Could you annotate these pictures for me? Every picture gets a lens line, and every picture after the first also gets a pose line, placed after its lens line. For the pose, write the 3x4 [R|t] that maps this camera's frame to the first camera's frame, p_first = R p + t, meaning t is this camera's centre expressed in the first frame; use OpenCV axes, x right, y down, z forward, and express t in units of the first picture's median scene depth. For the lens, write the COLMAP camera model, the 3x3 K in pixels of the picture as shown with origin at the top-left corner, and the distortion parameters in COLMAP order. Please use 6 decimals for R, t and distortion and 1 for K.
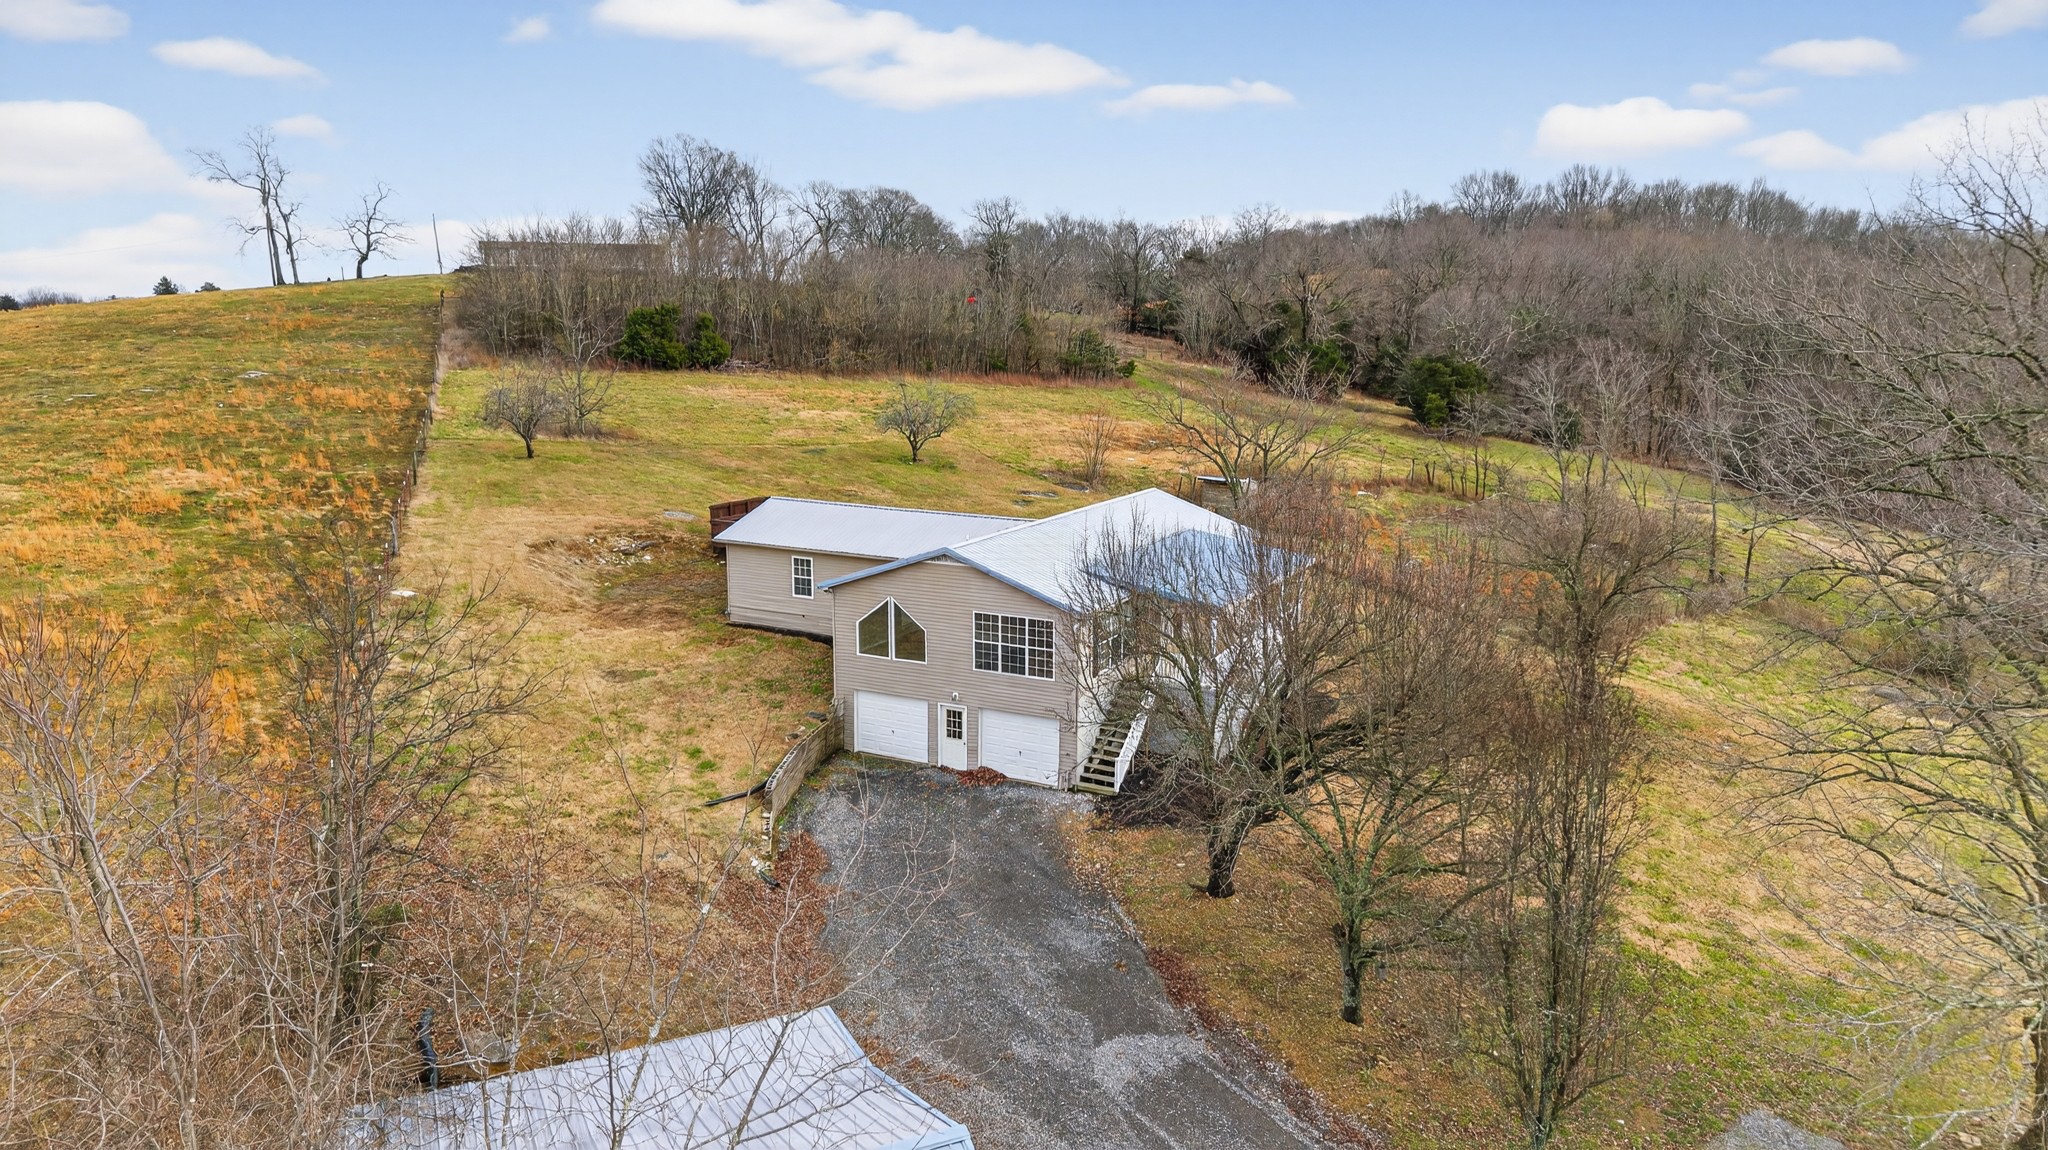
lens RADIAL K [[1365.9, 0, 1024.0], [0, 1365.9, 575.0], [0, 0, 1]] dist [0.038736, -0.062685]
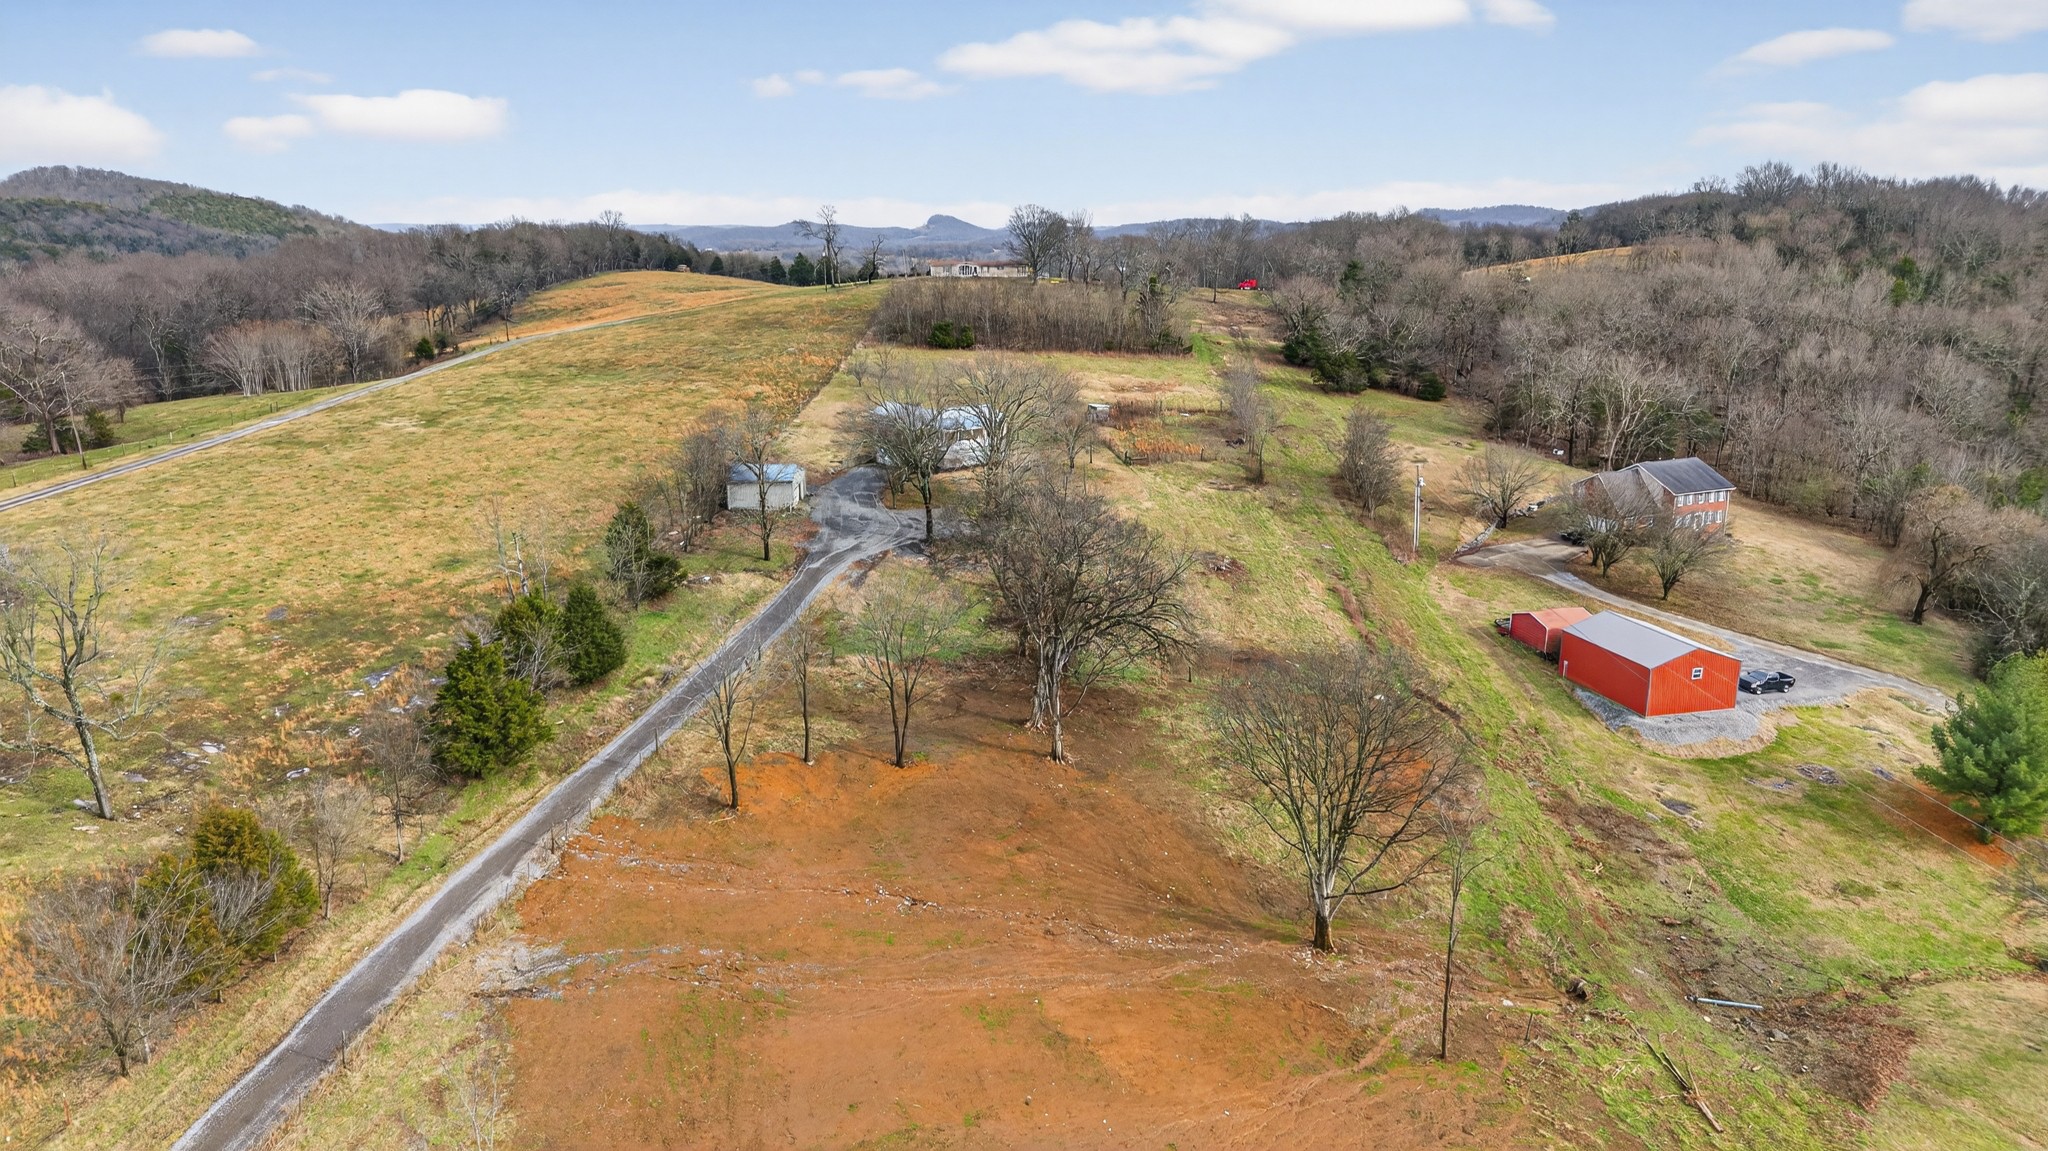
lens RADIAL K [[1365.9, 0, 1024.0], [0, 1365.9, 575.5], [0, 0, 1]] dist [0.038736, -0.062685]
pose [[0.915572, 0.098919, -0.389798, 1.011176], [-0.077038, 0.994467, 0.071416, 0.074438], [0.394706, -0.035357, 0.918127, -1.389994]]
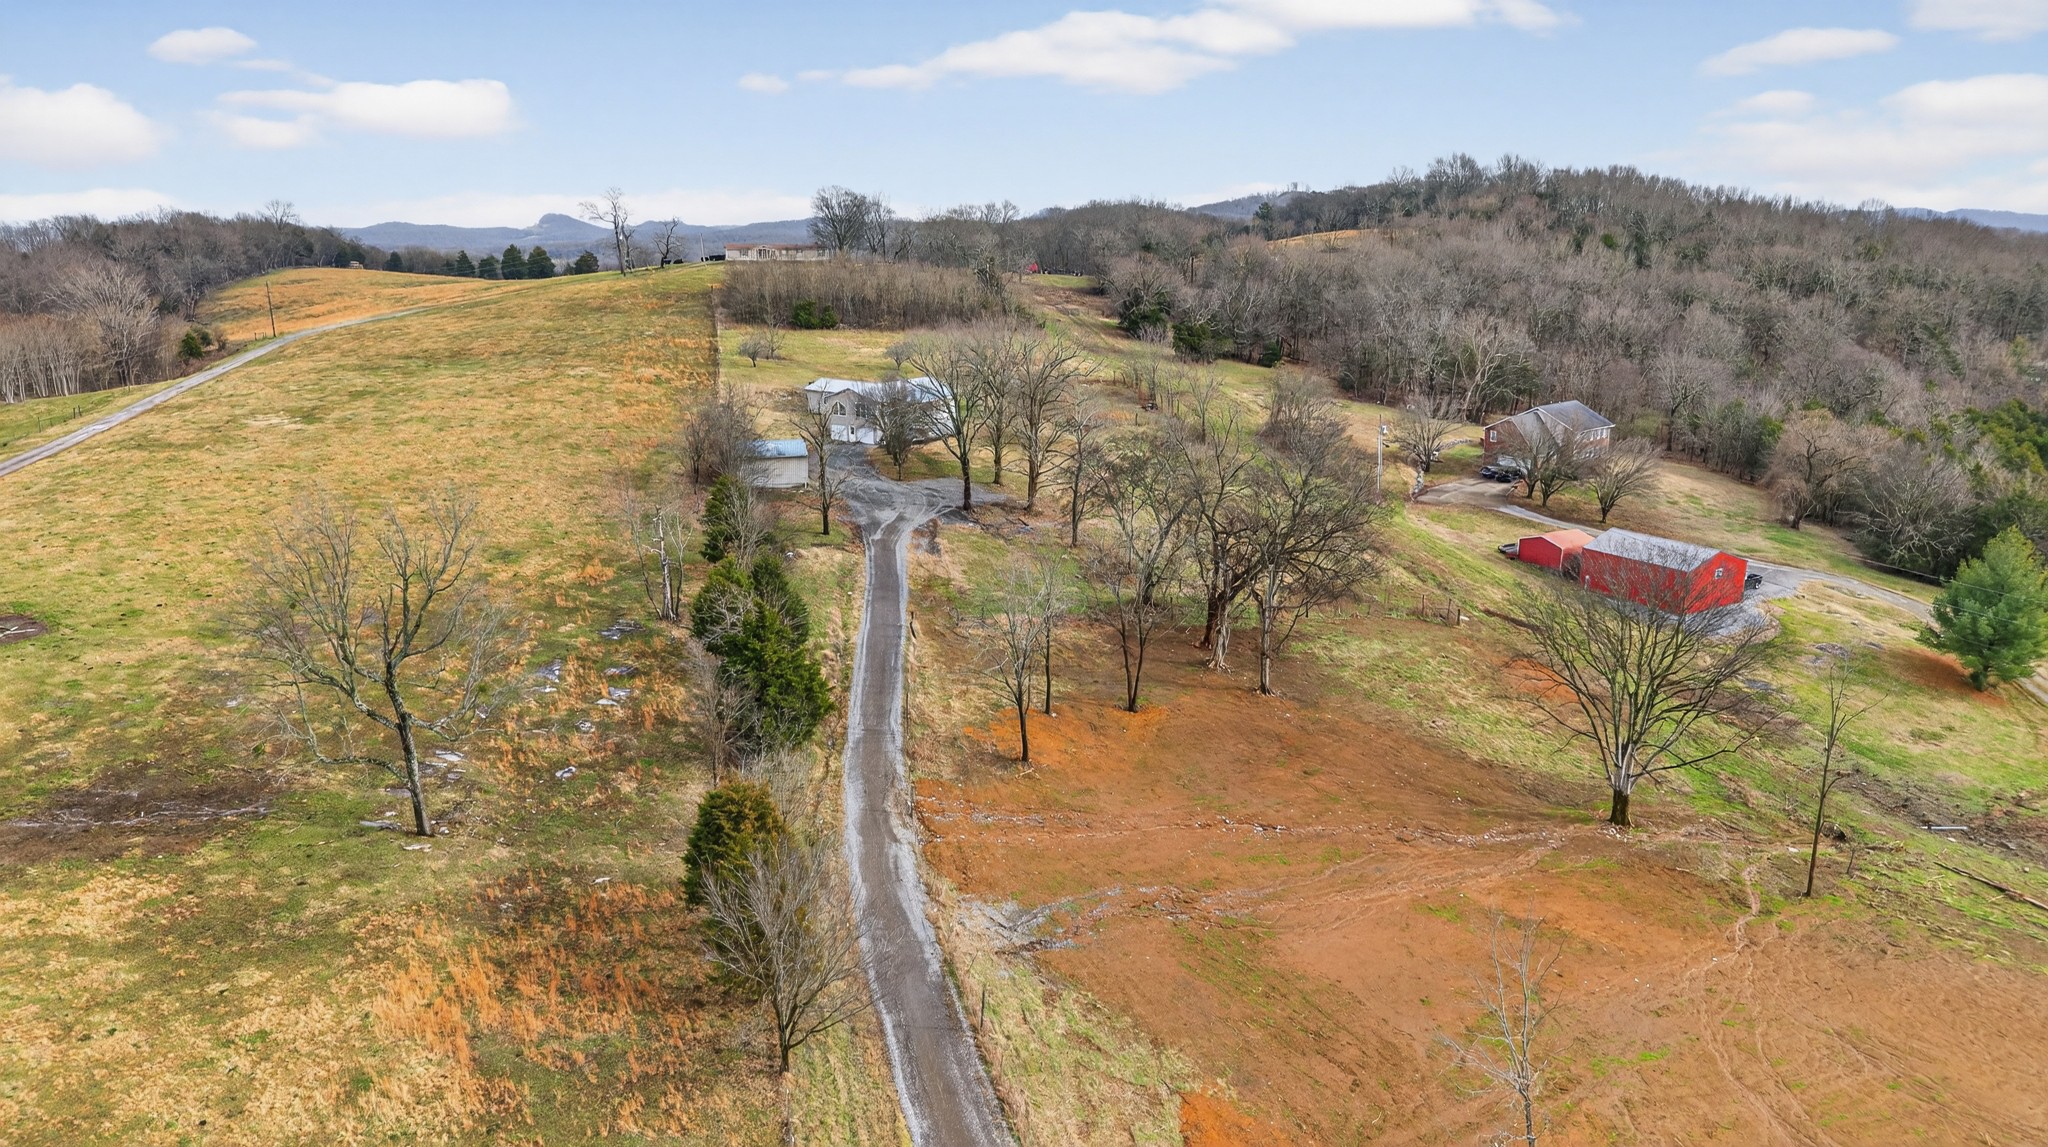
lens RADIAL K [[1365.9, 0, 1024.0], [0, 1365.9, 573.5], [0, 0, 1]] dist [0.038736, -0.062685]
pose [[0.989159, 0.030852, -0.143573, 0.538145], [-0.022830, 0.998102, 0.057188, 0.147092], [0.145065, -0.053290, 0.987986, -1.529052]]
